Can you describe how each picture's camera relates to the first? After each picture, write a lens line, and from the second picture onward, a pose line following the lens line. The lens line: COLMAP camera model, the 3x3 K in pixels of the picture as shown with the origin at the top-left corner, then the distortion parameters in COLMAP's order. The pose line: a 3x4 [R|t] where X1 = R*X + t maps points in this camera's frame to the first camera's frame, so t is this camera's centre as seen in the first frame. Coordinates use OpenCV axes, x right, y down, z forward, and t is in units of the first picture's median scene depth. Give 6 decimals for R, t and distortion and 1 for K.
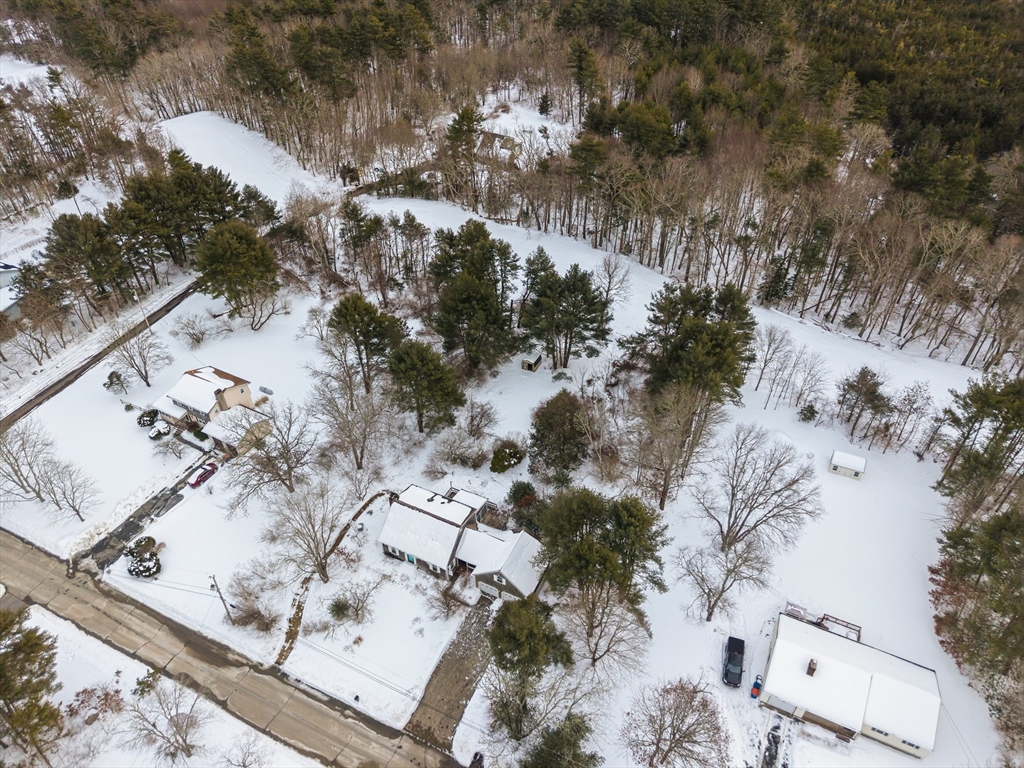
lens RADIAL K [[685.7, 0, 513.0], [0, 685.7, 380.7], [0, 0, 1]] dist [0.006450, -0.005979]
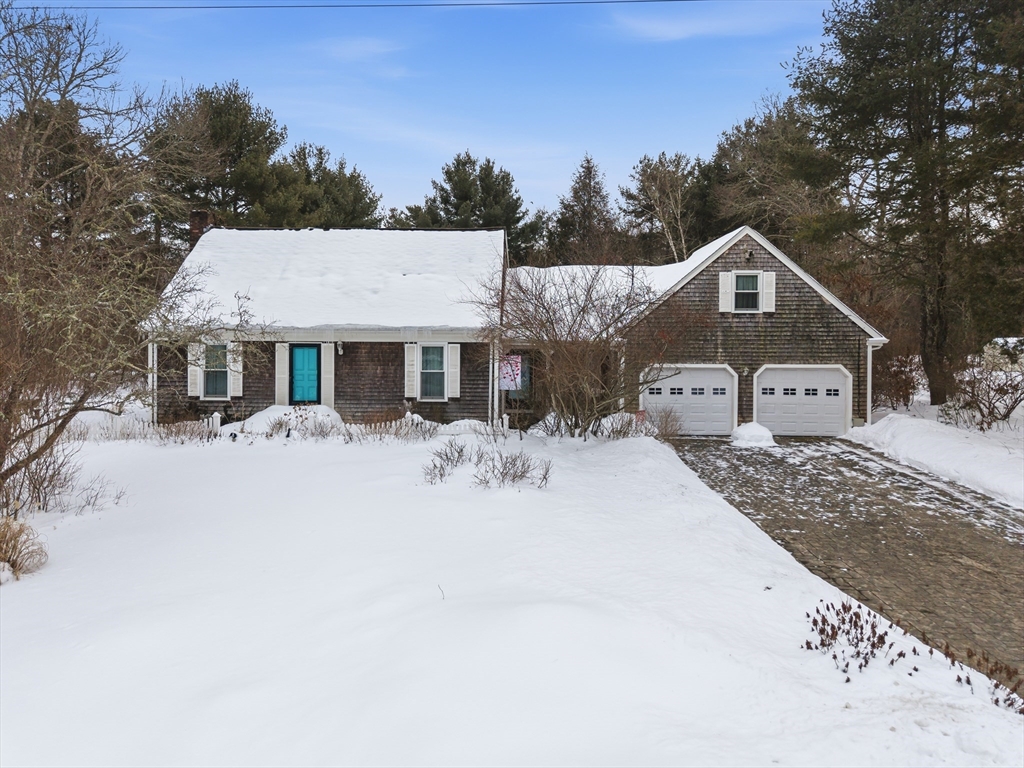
lens RADIAL K [[685.7, 0, 512.0], [0, 685.7, 378.3], [0, 0, 1]] dist [0.006450, -0.005979]
pose [[0.905427, 0.005830, 0.424461, -0.193491], [0.260954, 0.781019, -0.567373, 0.428334], [-0.334820, 0.624480, 0.705635, 0.877315]]
